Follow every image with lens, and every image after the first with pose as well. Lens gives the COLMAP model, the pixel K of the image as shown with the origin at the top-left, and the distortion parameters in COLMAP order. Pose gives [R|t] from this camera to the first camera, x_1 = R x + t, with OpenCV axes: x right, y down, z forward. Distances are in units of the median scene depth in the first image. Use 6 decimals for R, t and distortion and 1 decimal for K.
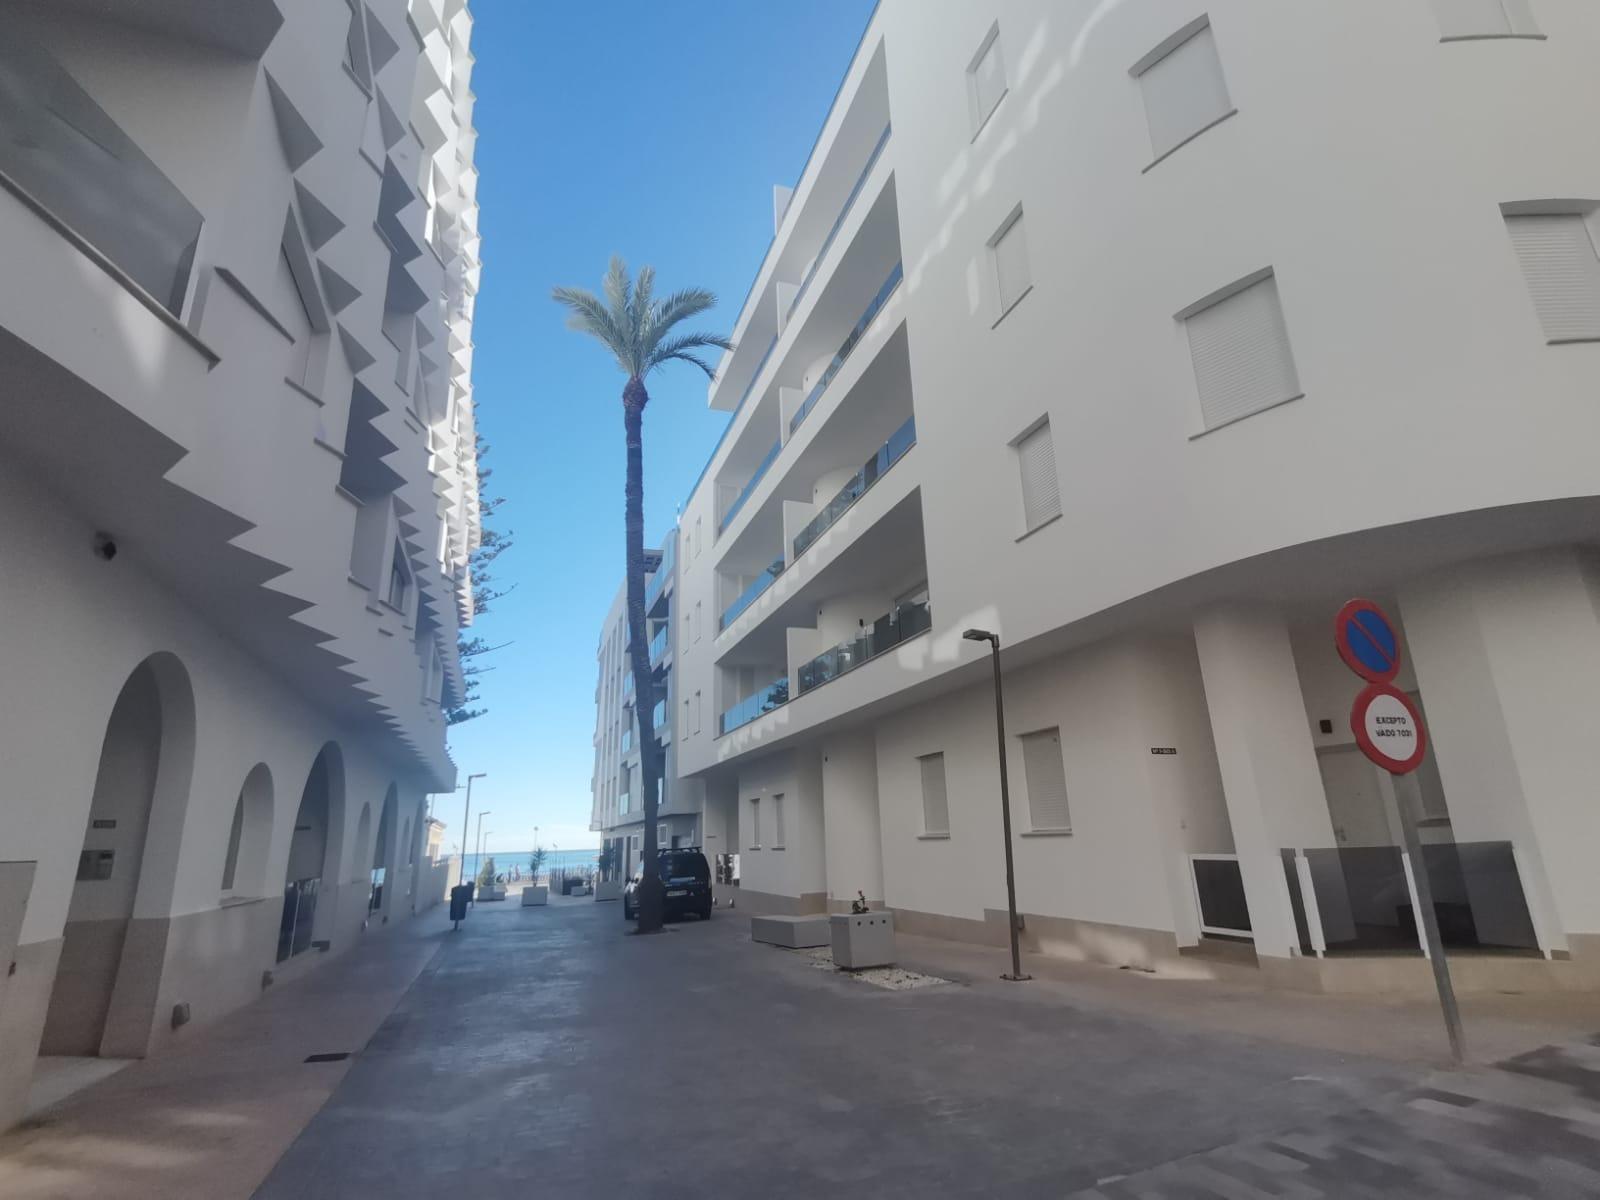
lens RADIAL K [[788.0, 0, 802.3], [0, 788.0, 604.5], [0, 0, 1]] dist [0.034398, -0.022612]
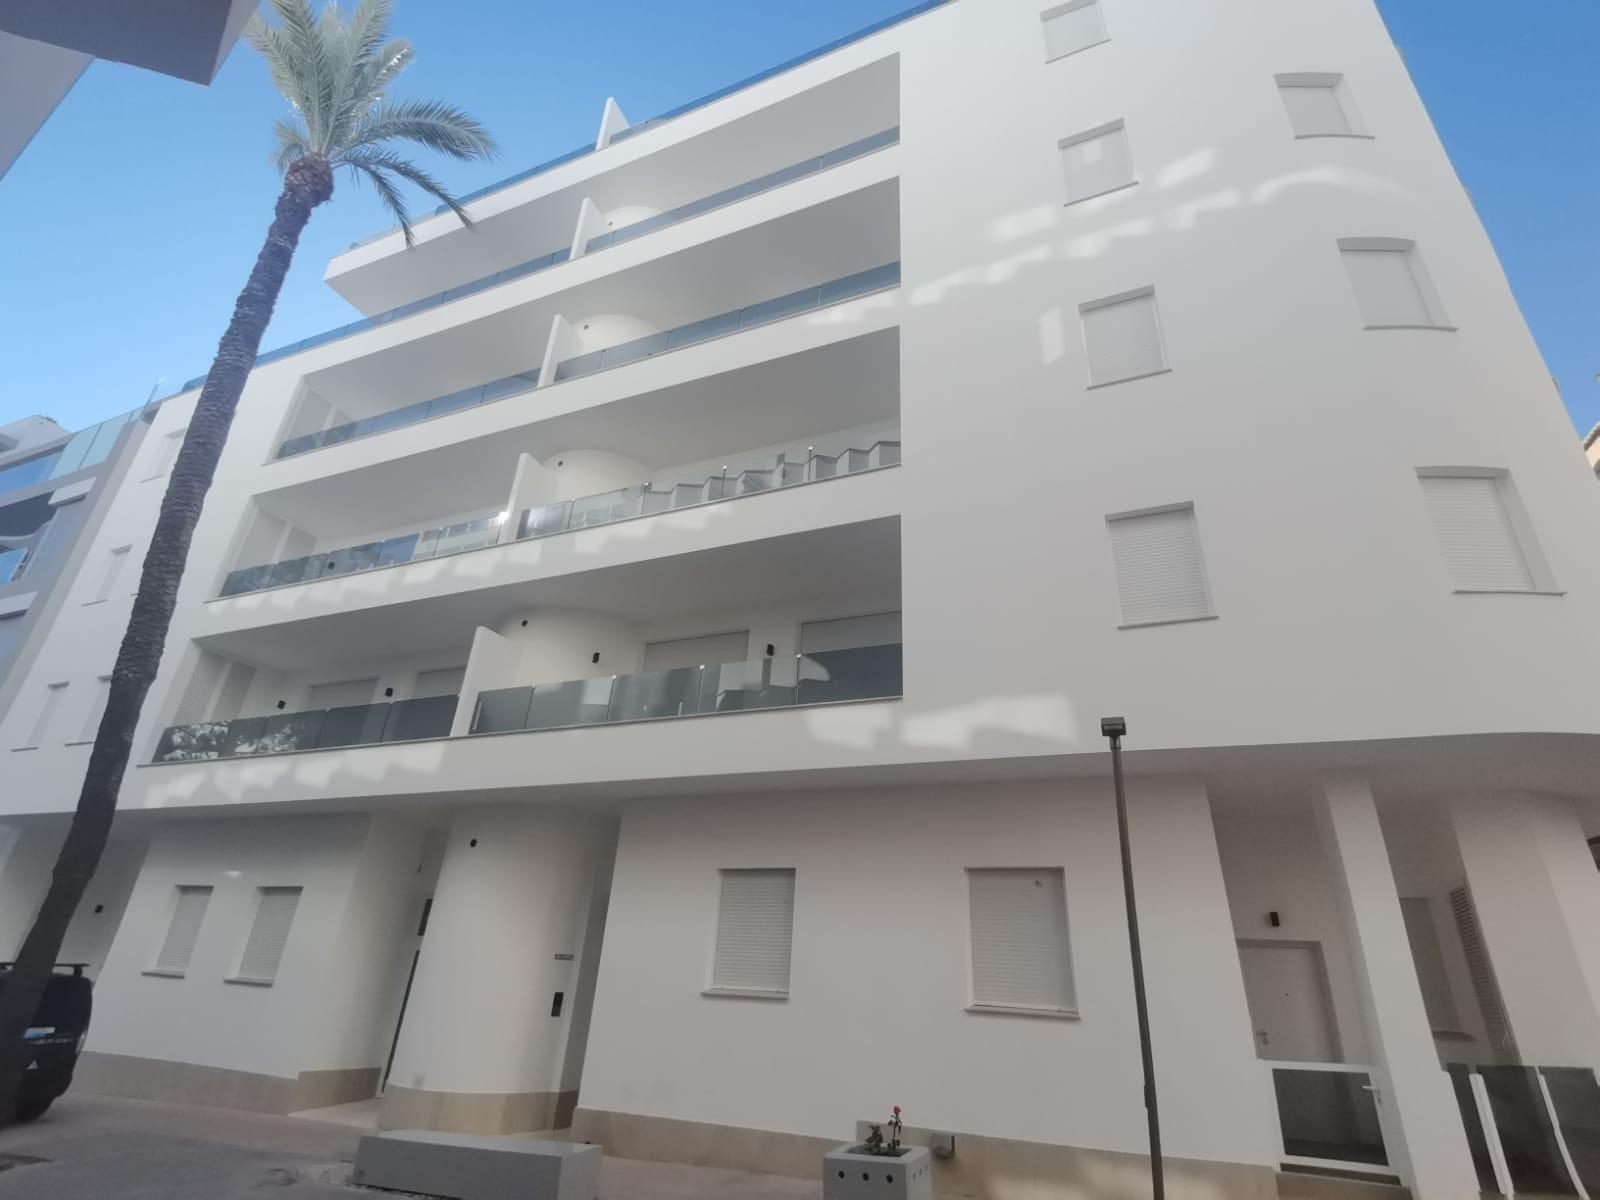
lens RADIAL K [[788.0, 0, 802.7], [0, 788.0, 606.0], [0, 0, 1]] dist [0.034398, -0.022612]
pose [[0.677913, 0.378706, 0.630092, -0.418639], [-0.275671, 0.925514, -0.259672, 0.179079], [-0.681499, 0.002337, 0.731816, 0.569889]]
